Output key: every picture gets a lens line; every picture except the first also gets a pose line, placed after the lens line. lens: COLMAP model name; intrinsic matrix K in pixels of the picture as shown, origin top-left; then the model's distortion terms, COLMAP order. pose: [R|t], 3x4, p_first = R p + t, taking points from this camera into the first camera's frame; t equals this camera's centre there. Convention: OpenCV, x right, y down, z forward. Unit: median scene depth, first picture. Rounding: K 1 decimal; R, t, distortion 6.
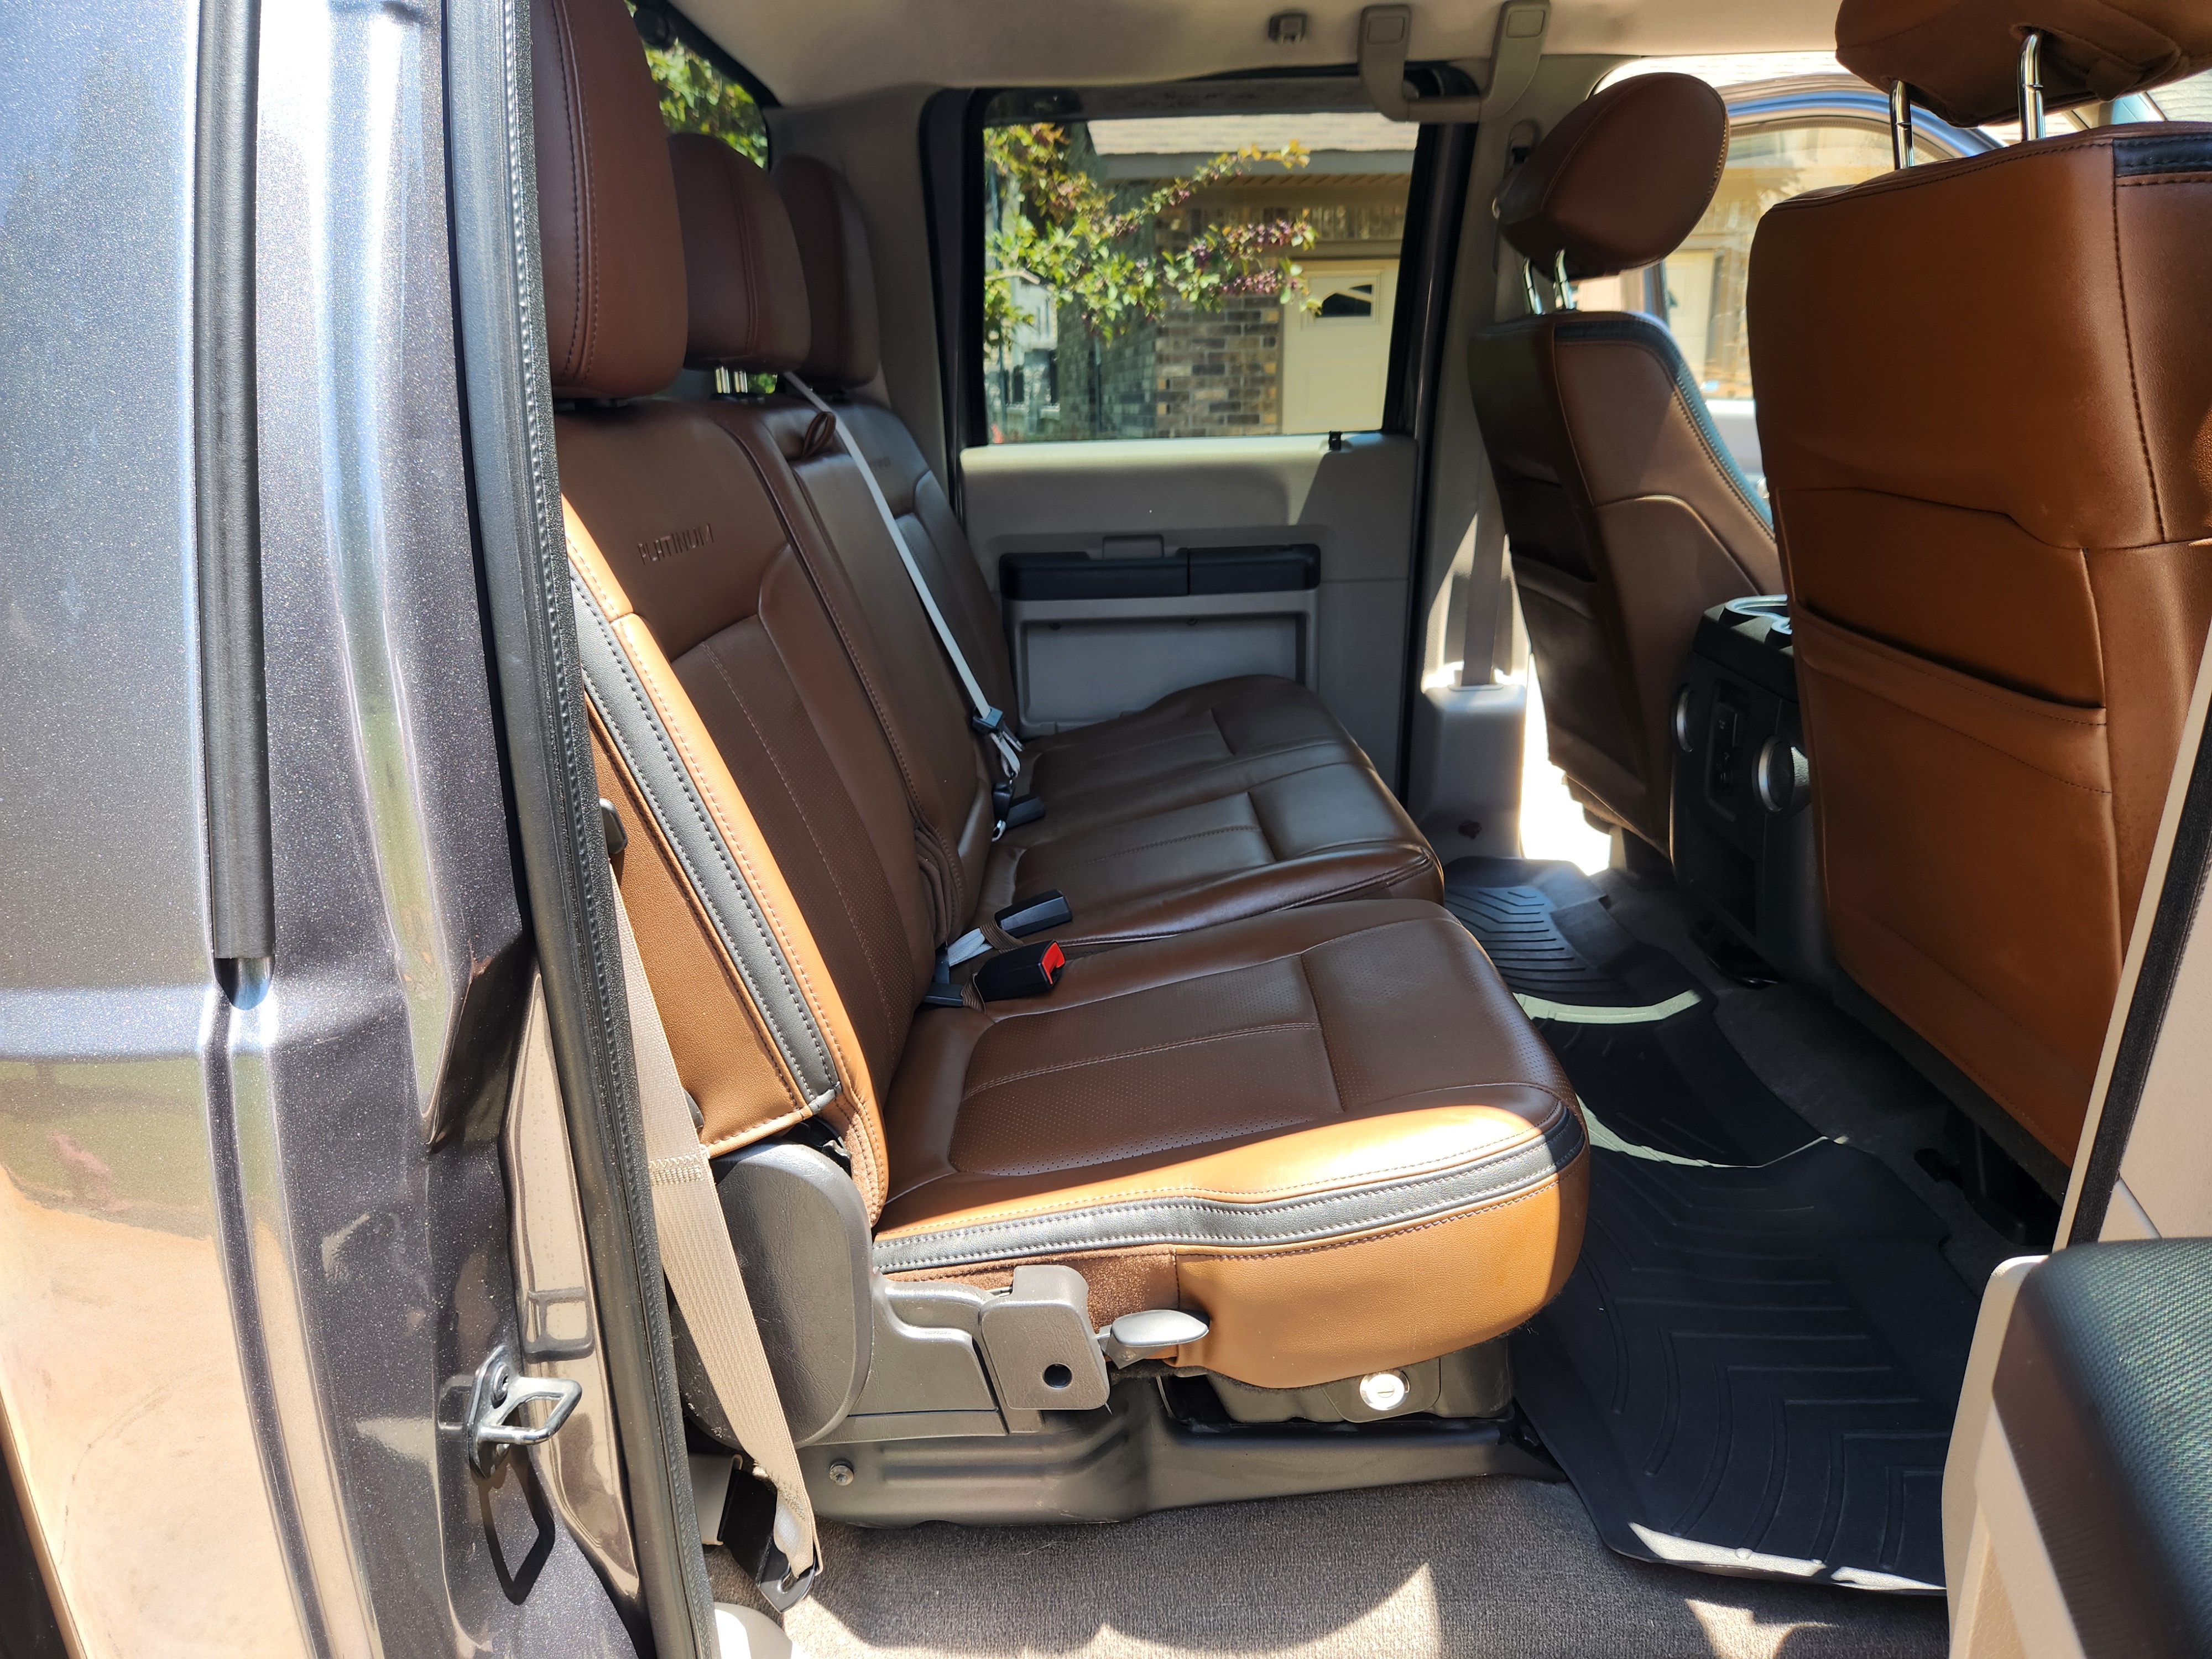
lens RADIAL K [[1478.0, 0, 1103.6], [0, 1478.0, 843.3], [0, 0, 1]] dist [0.057540, -0.040549]
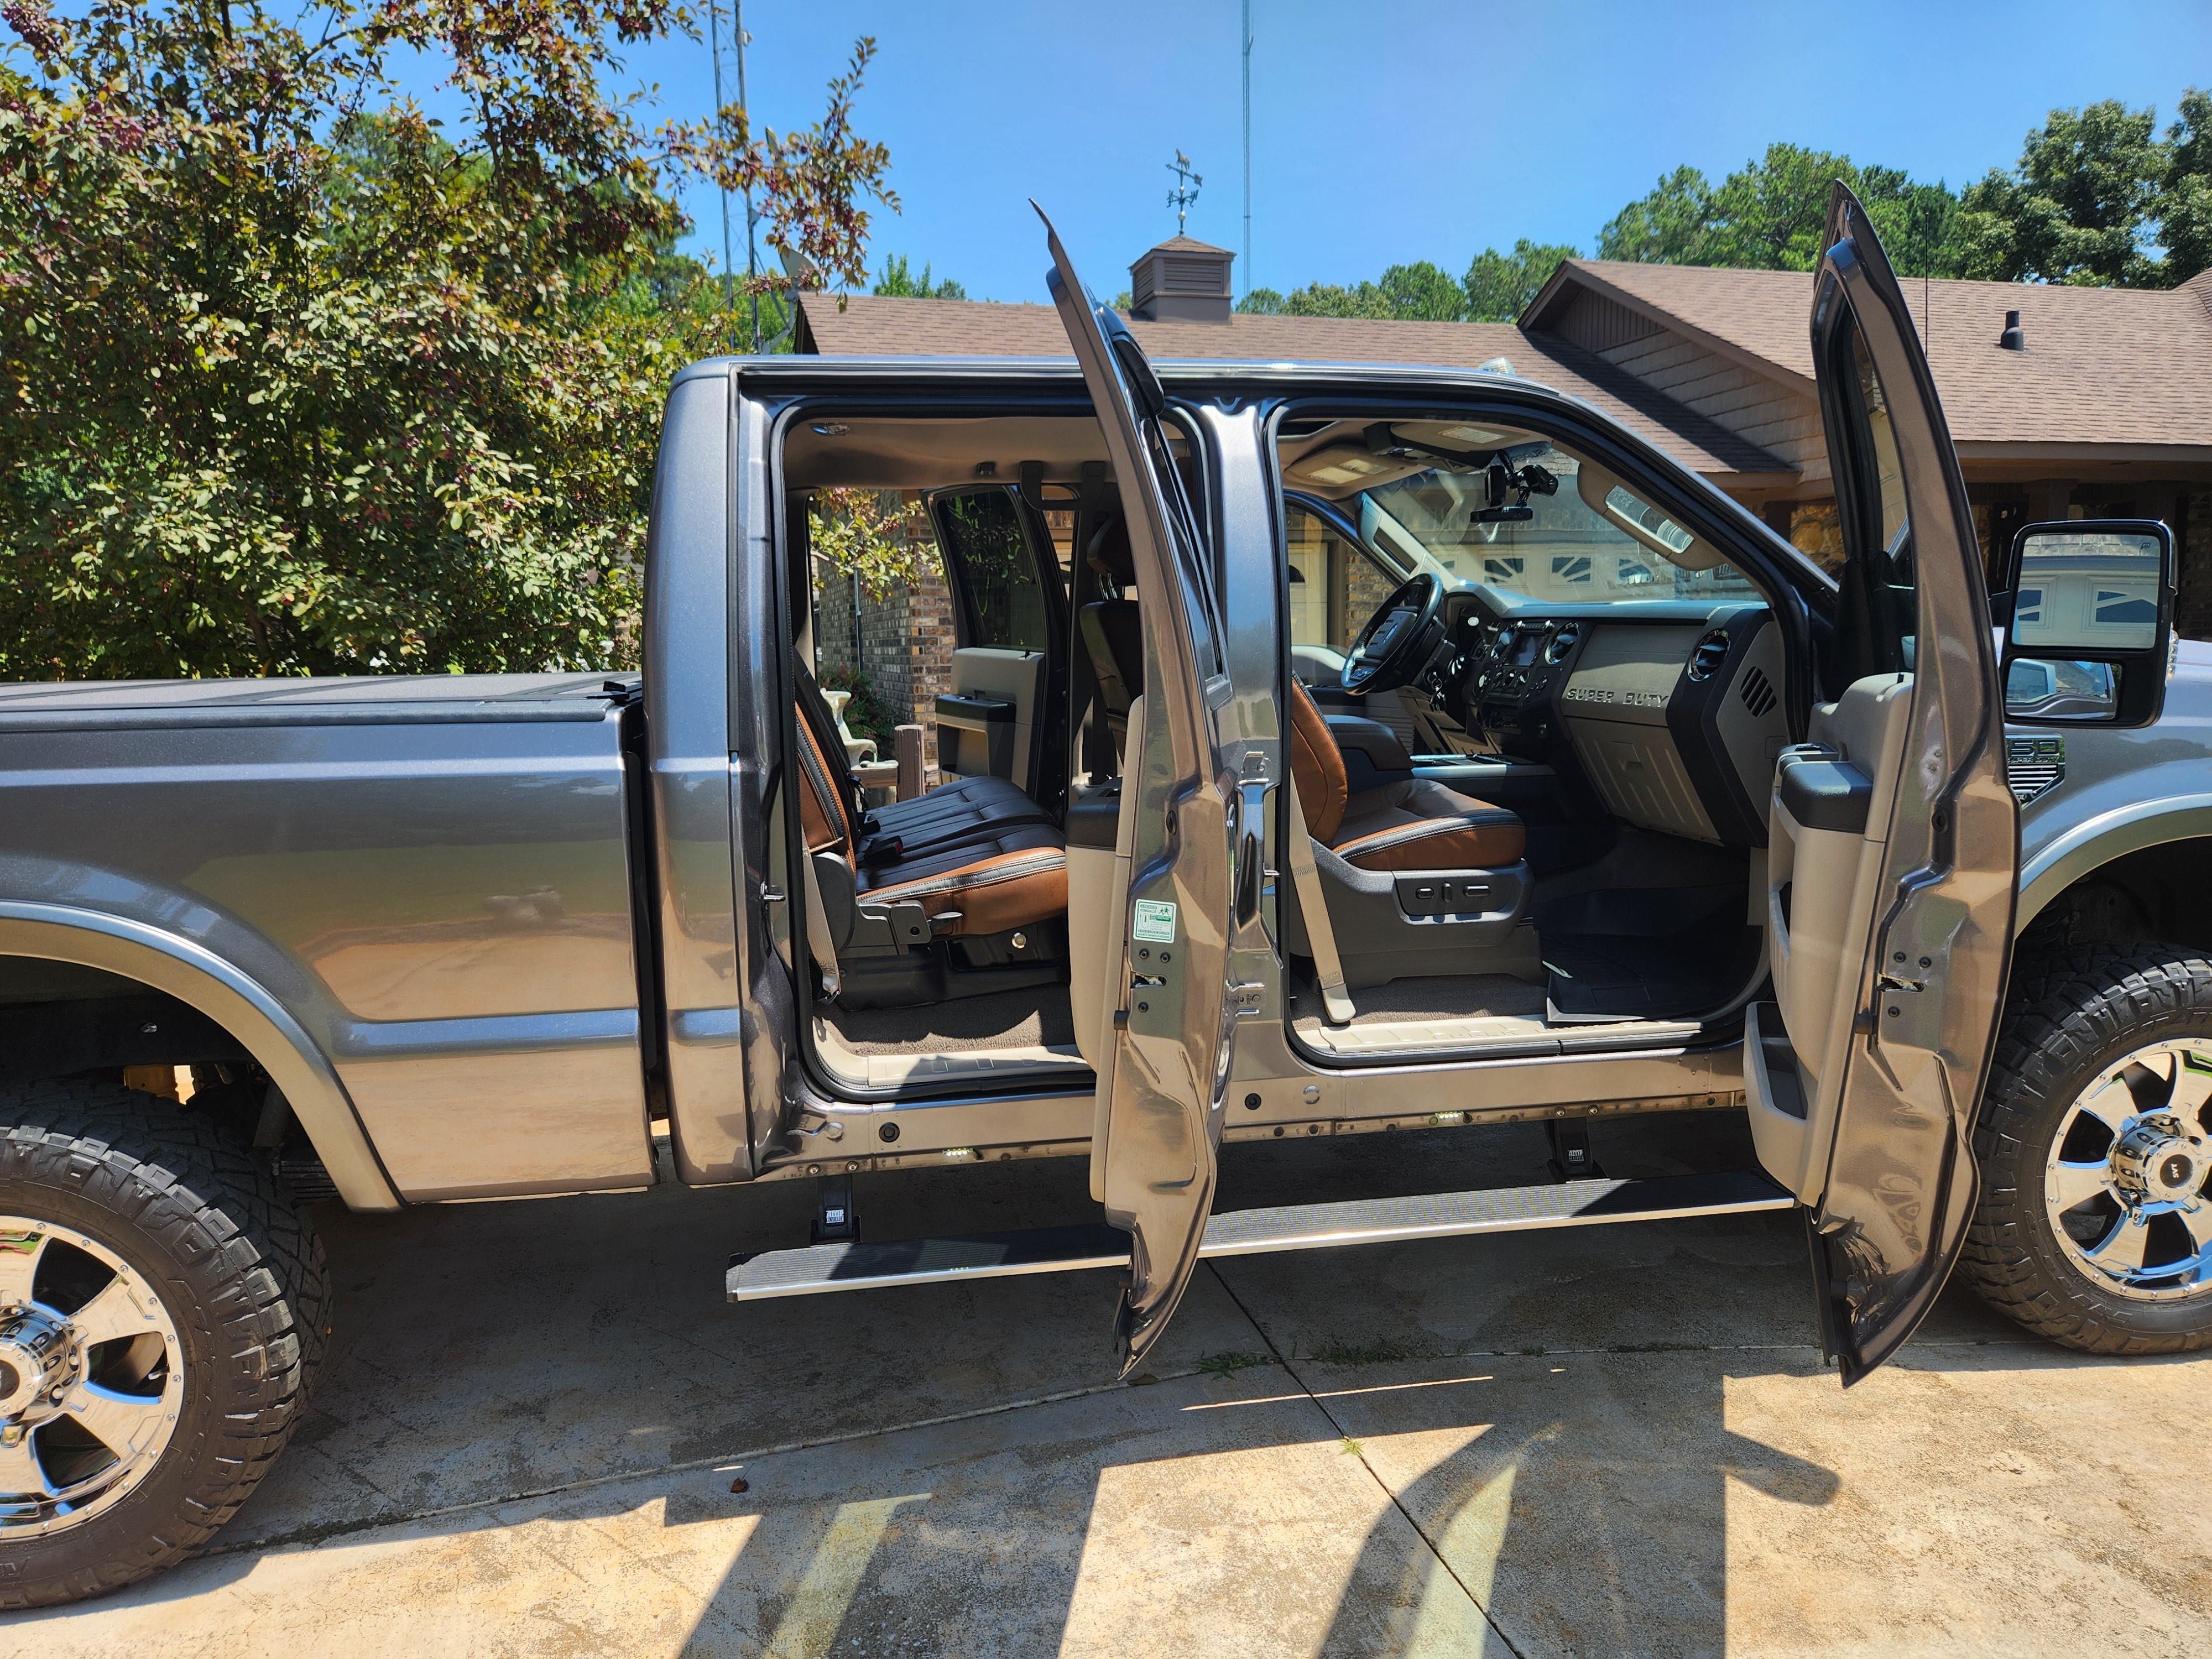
lens RADIAL K [[1478.0, 0, 1103.6], [0, 1478.0, 843.3], [0, 0, 1]] dist [0.057540, -0.040549]
pose [[0.985670, -0.013486, 0.168147, -0.020787], [0.040103, 0.986955, -0.155925, 0.087937], [-0.163850, 0.160433, 0.973352, -0.275394]]
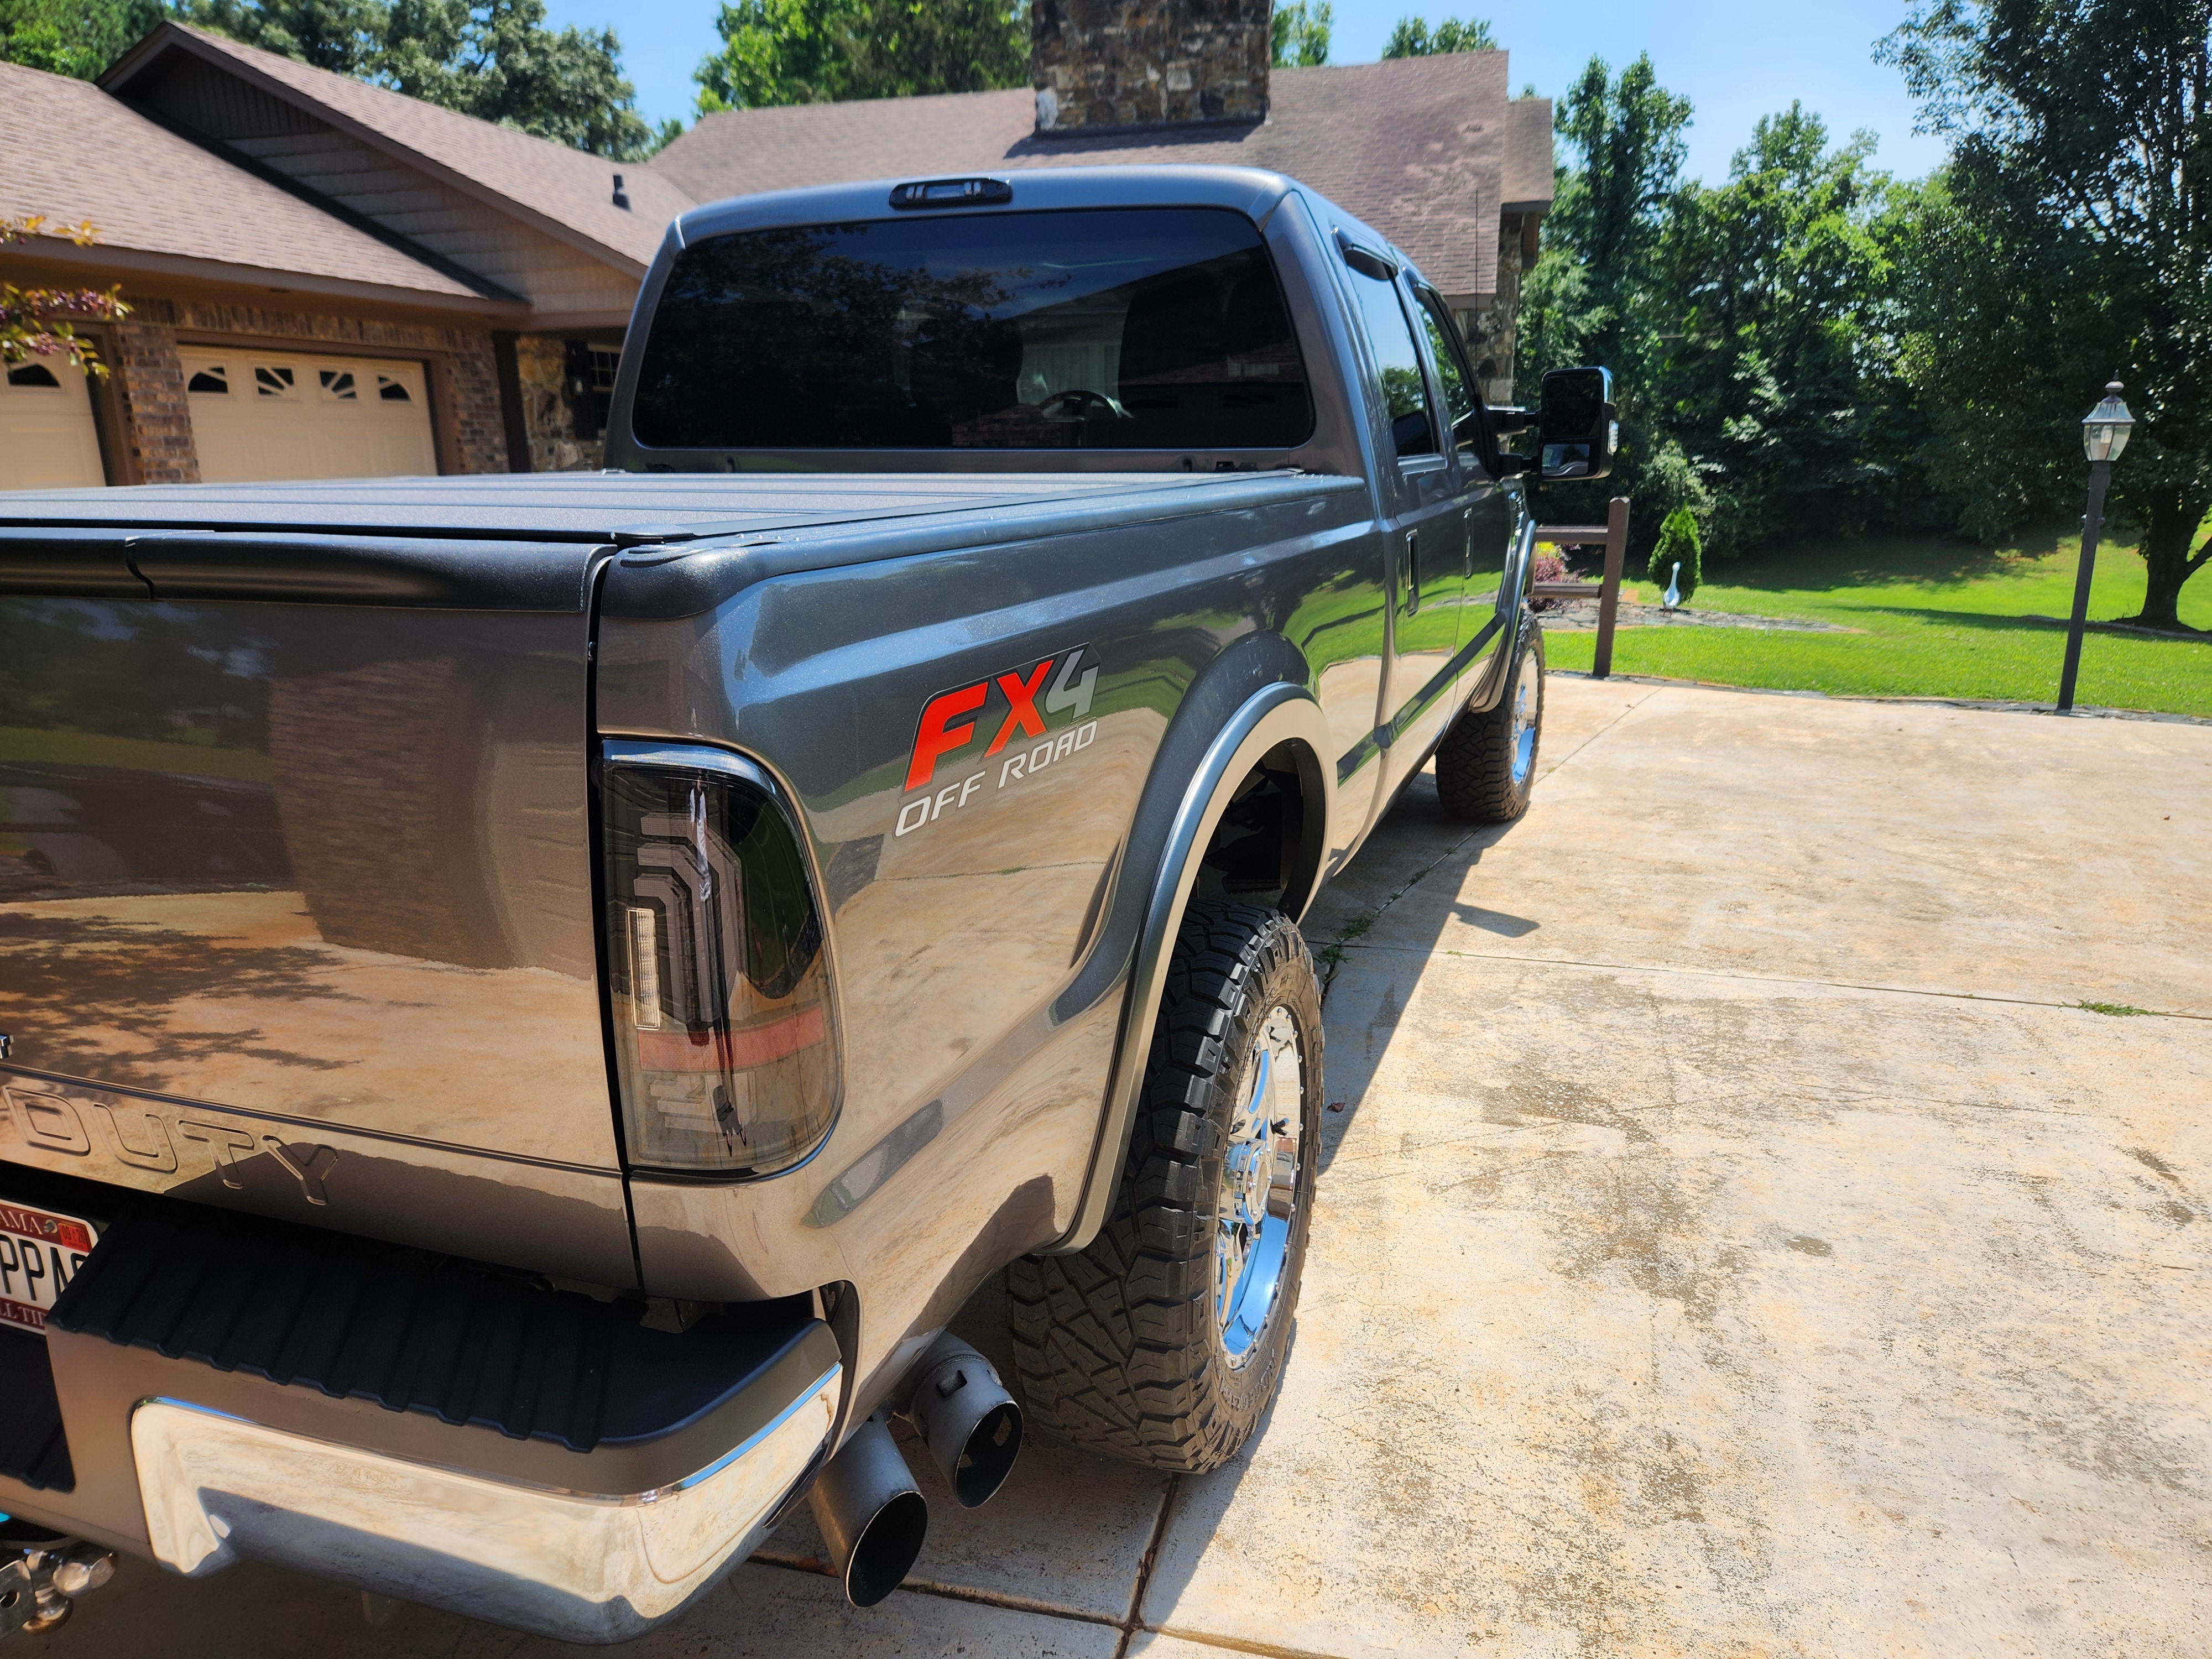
lens RADIAL K [[1459.4, 0, 1120.3], [0, 1459.4, 821.4], [0, 0, 1]] dist [0.055880, -0.044418]
pose [[0.354500, -0.212740, 0.910534, -0.501597], [0.277852, 0.953756, 0.114663, 0.021652], [-0.892821, 0.212345, 0.397217, -0.001384]]
